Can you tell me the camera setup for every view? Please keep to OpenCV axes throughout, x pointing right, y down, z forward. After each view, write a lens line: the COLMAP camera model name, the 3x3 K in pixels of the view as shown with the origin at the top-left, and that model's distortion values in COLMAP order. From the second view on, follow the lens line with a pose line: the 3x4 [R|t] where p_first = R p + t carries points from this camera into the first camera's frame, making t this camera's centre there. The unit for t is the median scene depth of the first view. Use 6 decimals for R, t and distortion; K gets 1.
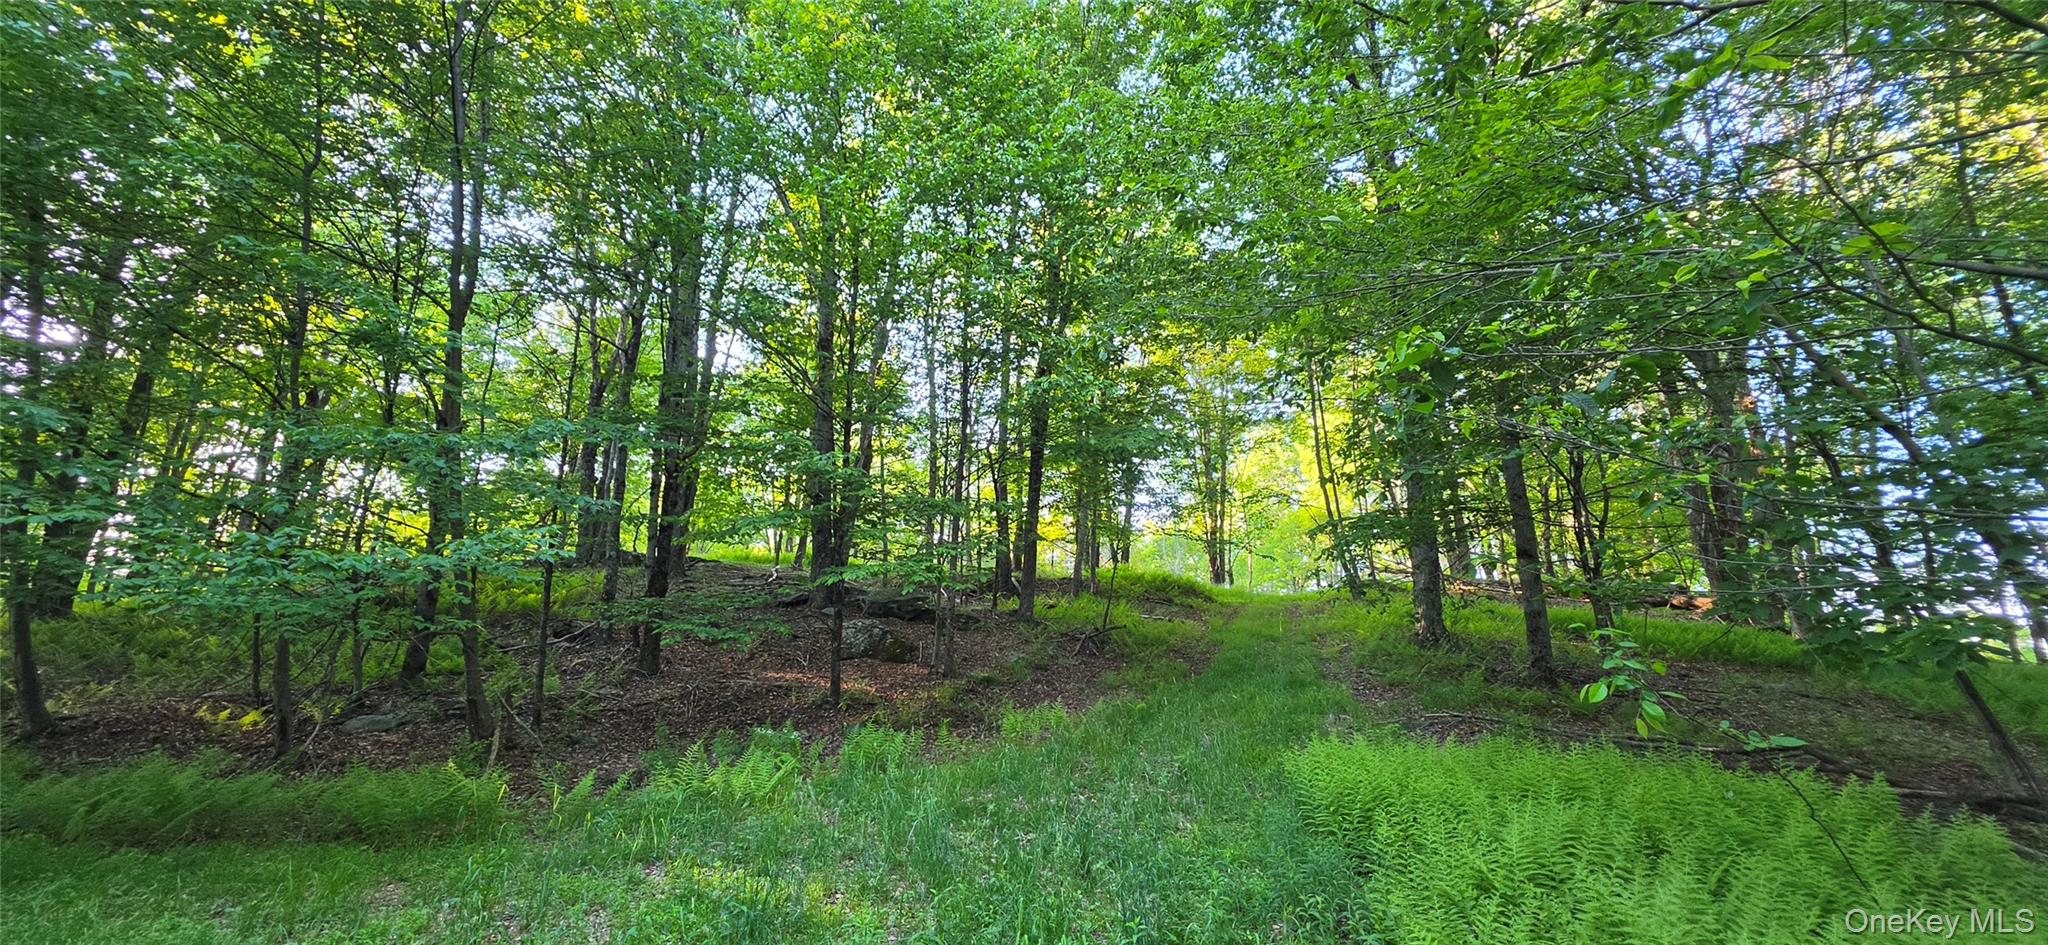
lens RADIAL K [[817.1, 0, 1022.0], [0, 817.1, 474.1], [0, 0, 1]] dist [-0.001502, 0.000451]
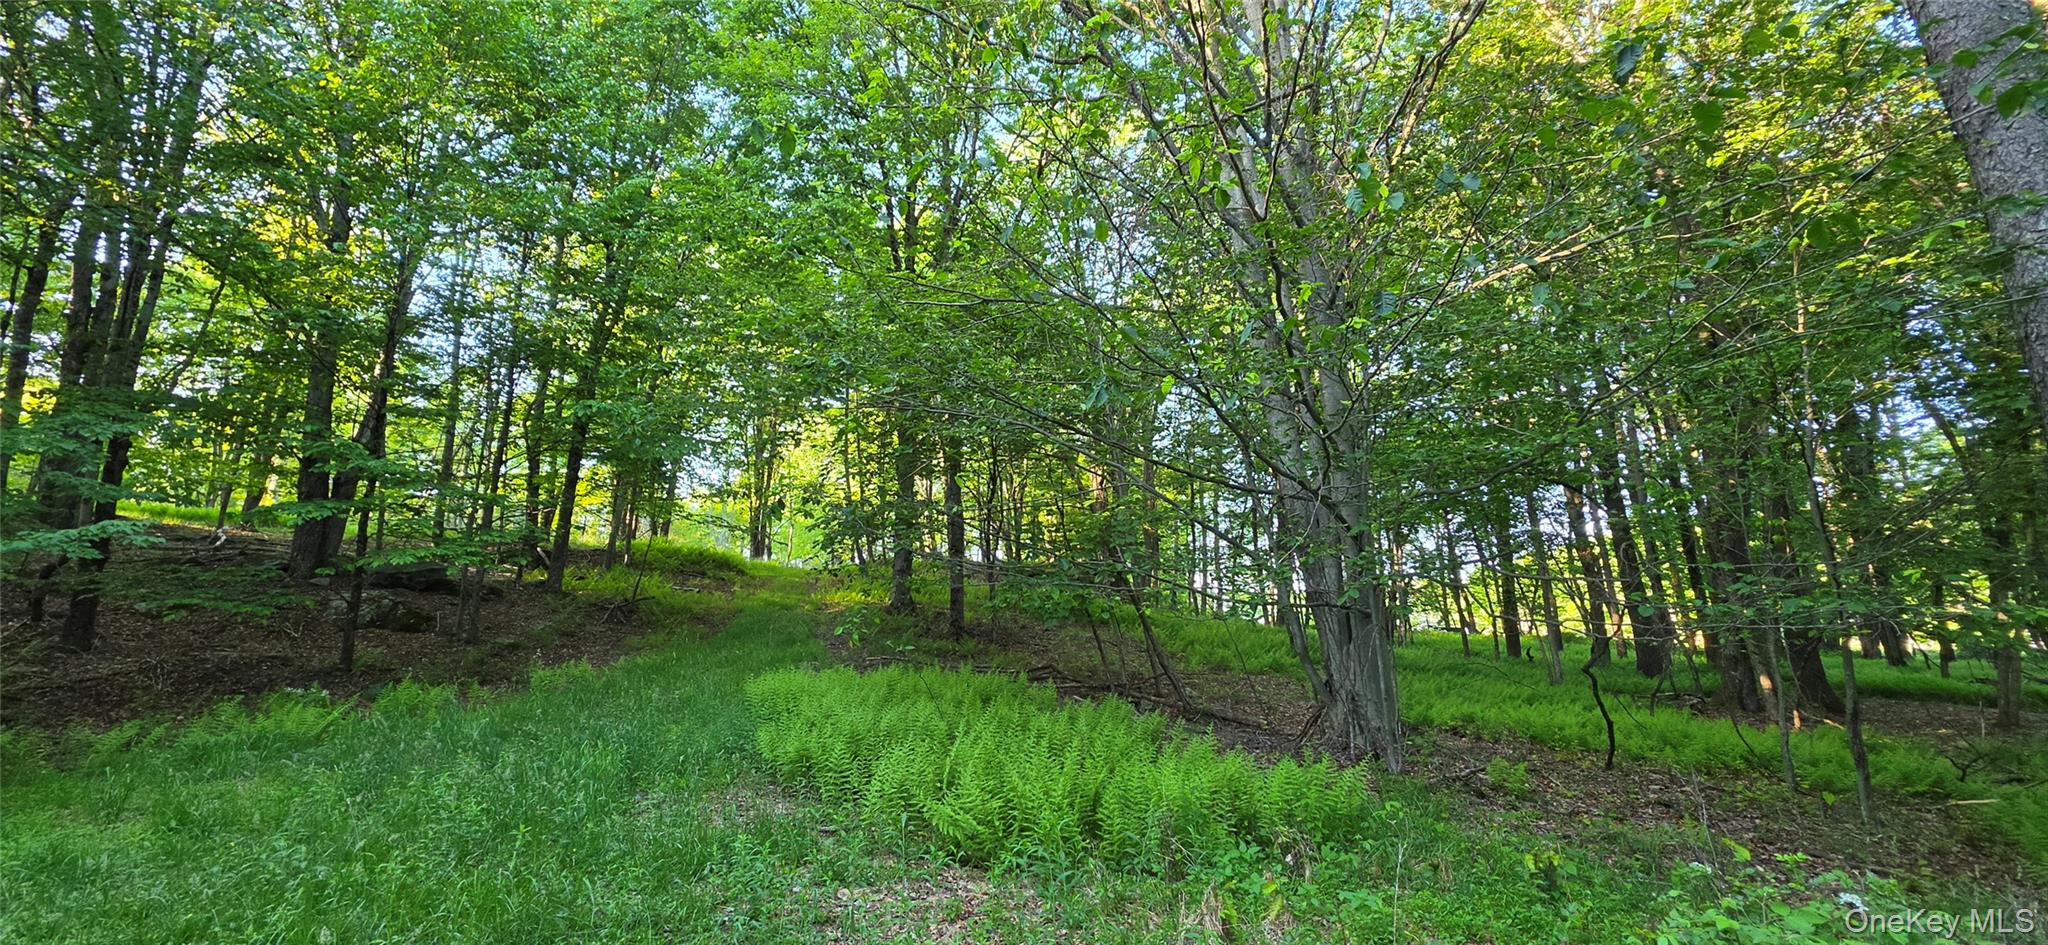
lens RADIAL K [[819.1, 0, 1024.0], [0, 819.1, 472.5], [0, 0, 1]] dist [0.000775, 0.000544]
pose [[0.861335, 0.077701, 0.502060, -0.016402], [-0.095444, 0.995388, 0.009694, -0.047716], [-0.498992, -0.056268, 0.864778, -0.237658]]
